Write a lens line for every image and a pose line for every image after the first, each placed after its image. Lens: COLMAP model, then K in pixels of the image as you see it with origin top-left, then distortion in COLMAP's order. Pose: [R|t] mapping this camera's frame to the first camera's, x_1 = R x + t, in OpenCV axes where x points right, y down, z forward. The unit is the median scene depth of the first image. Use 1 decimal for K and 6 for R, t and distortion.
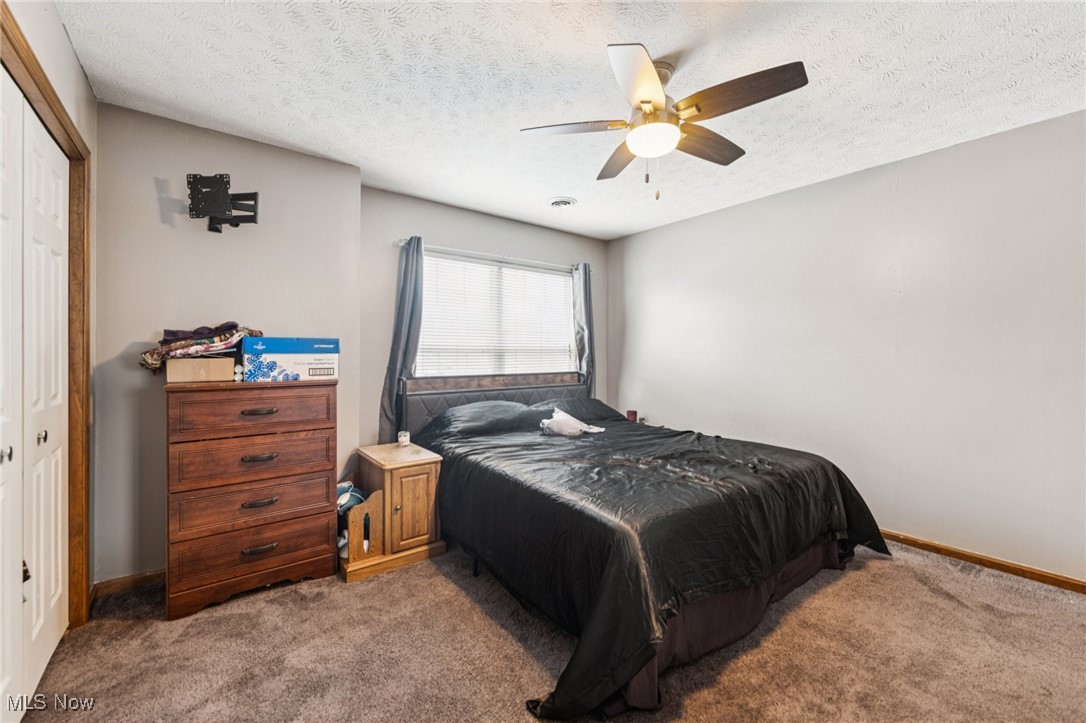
lens RADIAL K [[436.9, 0, 538.7], [0, 436.9, 346.6], [0, 0, 1]] dist [0.003119, -0.000006]
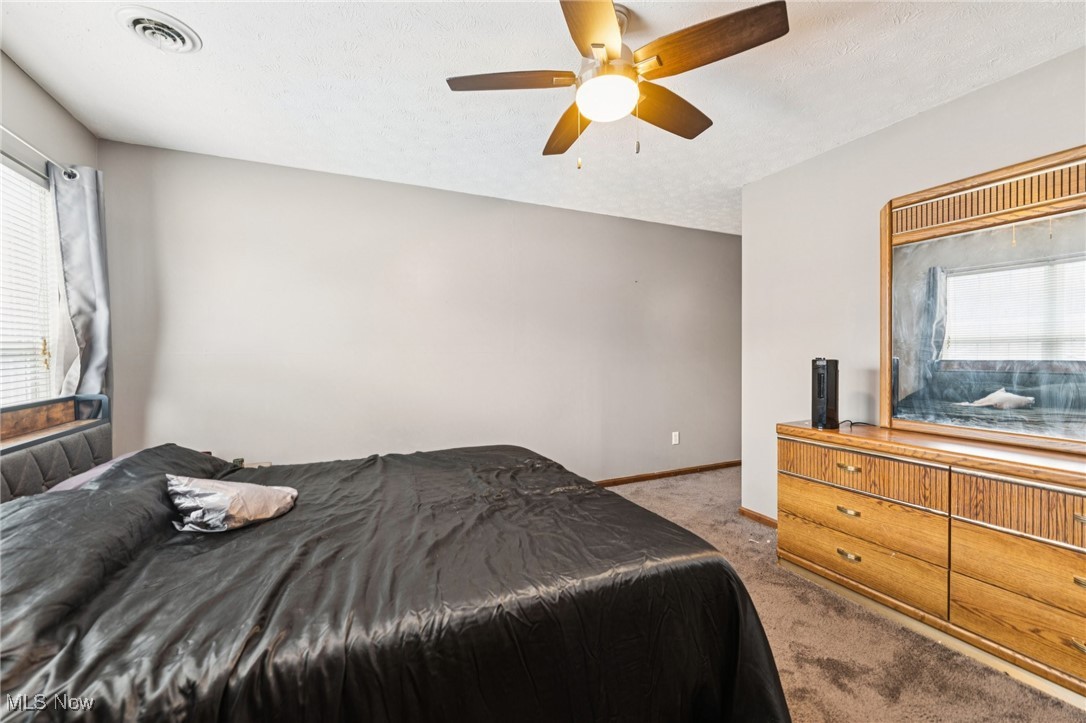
lens RADIAL K [[436.9, 0, 538.7], [0, 436.9, 346.6], [0, 0, 1]] dist [0.003119, -0.000006]
pose [[0.225211, 0.010674, 0.974252, -0.310370], [-0.003145, 0.999943, -0.010229, 0.008986], [-0.974305, -0.000760, 0.225231, 0.506212]]
